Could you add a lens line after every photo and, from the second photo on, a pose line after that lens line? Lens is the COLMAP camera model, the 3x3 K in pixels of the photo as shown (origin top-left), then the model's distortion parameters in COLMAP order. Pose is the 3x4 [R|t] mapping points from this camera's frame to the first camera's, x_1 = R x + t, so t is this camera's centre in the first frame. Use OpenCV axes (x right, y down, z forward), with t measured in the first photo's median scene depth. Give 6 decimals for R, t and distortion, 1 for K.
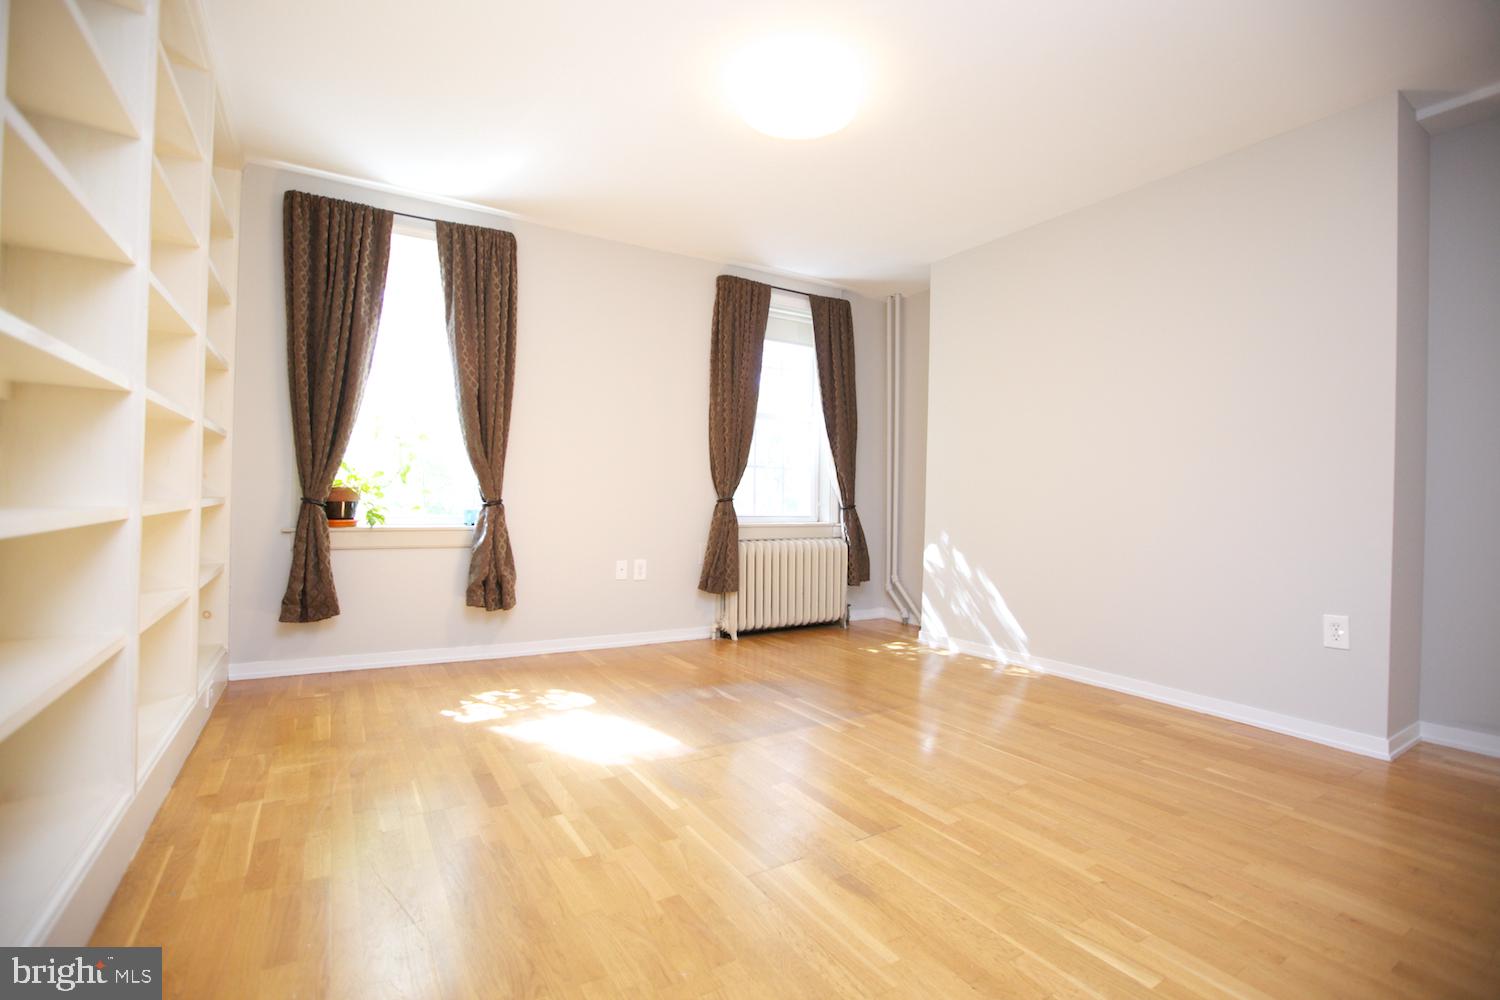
lens RADIAL K [[683.8, 0, 746.8], [0, 683.8, 499.0], [0, 0, 1]] dist [-0.050984, 0.018532]
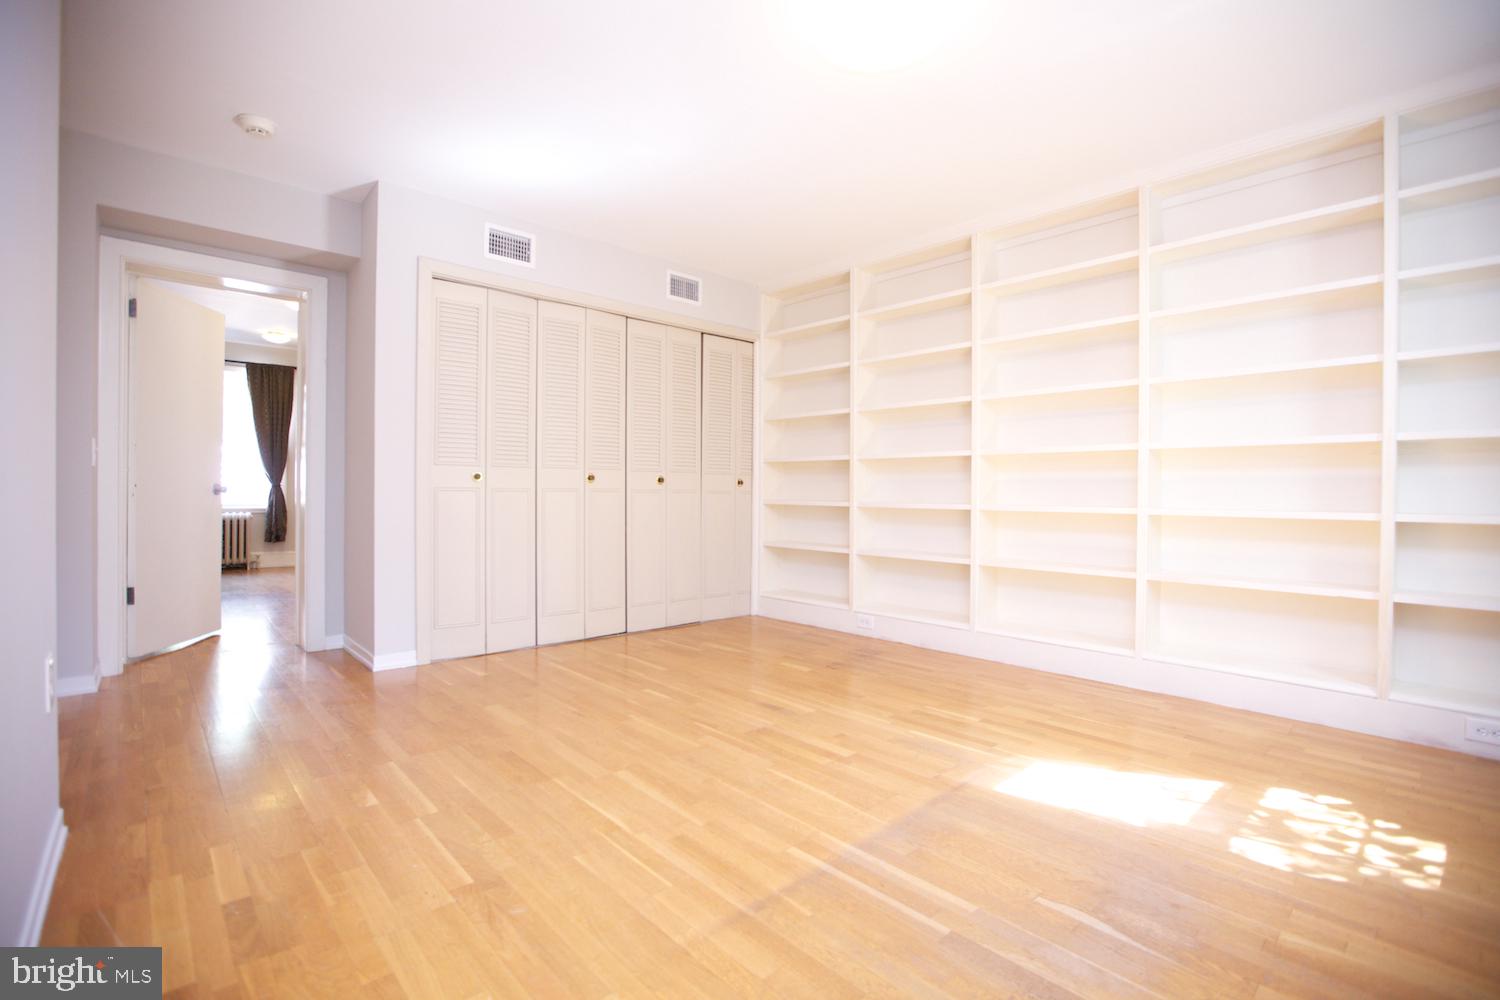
lens RADIAL K [[683.8, 0, 746.8], [0, 683.8, 499.0], [0, 0, 1]] dist [-0.050984, 0.018532]
pose [[-0.981508, -0.027211, -0.189478, 0.295788], [-0.029714, 0.999505, 0.010382, 0.000382], [0.189102, 0.015820, -0.981830, 1.395965]]
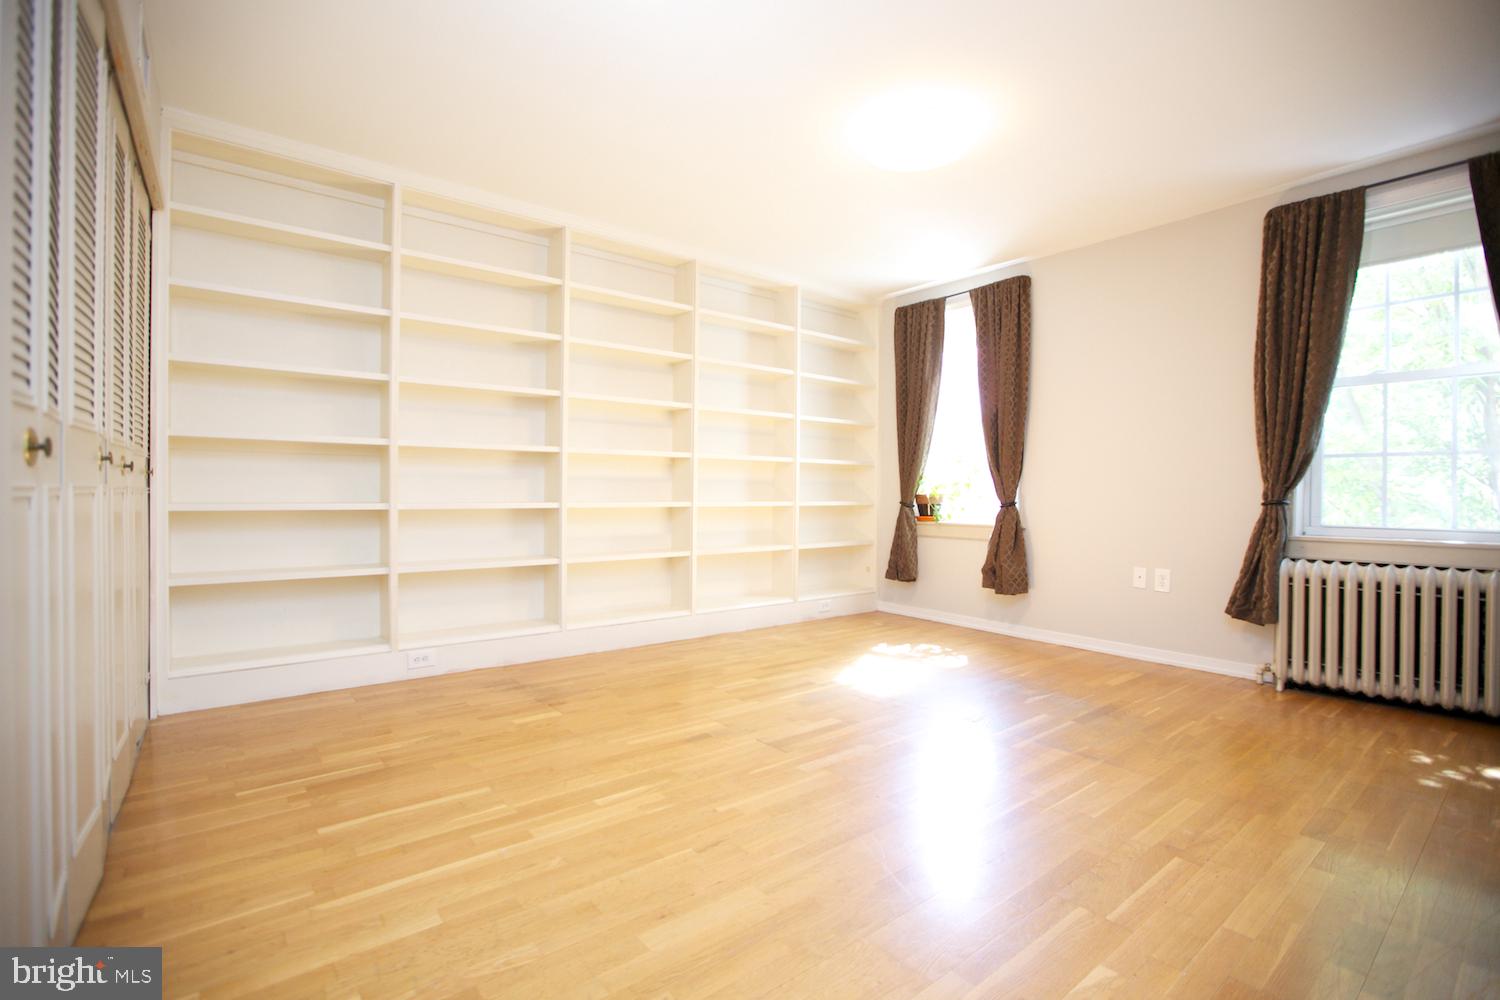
lens RADIAL K [[683.8, 0, 746.8], [0, 683.8, 499.0], [0, 0, 1]] dist [-0.050984, 0.018532]
pose [[0.120890, -0.011933, -0.992594, 0.888857], [-0.010018, 0.999862, -0.013240, 0.017436], [0.992615, 0.011545, 0.120754, 0.459682]]
